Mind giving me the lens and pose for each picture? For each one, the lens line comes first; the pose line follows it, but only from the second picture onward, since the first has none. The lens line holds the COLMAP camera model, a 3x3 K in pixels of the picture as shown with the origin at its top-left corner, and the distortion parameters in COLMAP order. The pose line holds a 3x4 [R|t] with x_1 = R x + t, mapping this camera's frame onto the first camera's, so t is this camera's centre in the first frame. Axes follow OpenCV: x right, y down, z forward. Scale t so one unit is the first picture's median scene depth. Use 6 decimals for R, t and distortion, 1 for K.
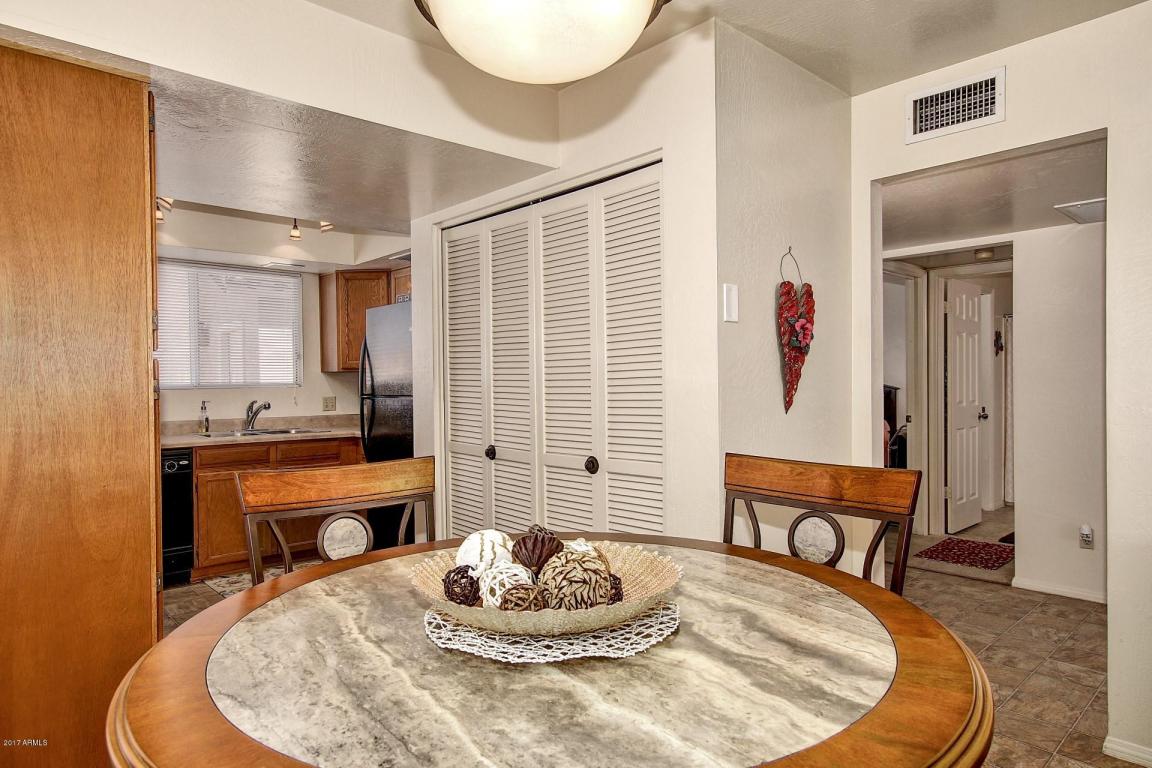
lens RADIAL K [[693.7, 0, 568.3], [0, 693.7, 389.6], [0, 0, 1]] dist [-0.004977, -0.000743]
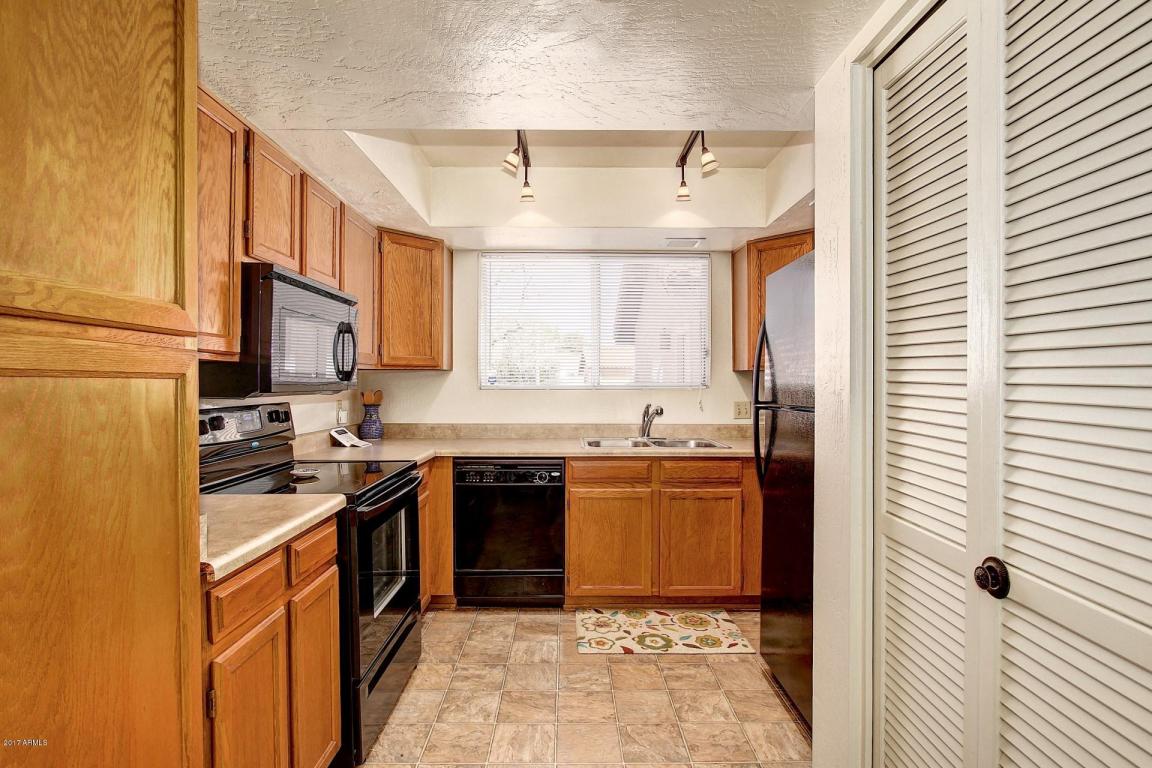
lens RADIAL K [[571.1, 0, 565.9], [0, 571.1, 387.6], [0, 0, 1]] dist [-0.036254, 0.000209]
pose [[0.738334, 0.015333, -0.674261, -0.056848], [-0.016978, 0.999847, 0.004145, -0.006159], [0.674221, 0.008387, 0.738482, 0.435243]]
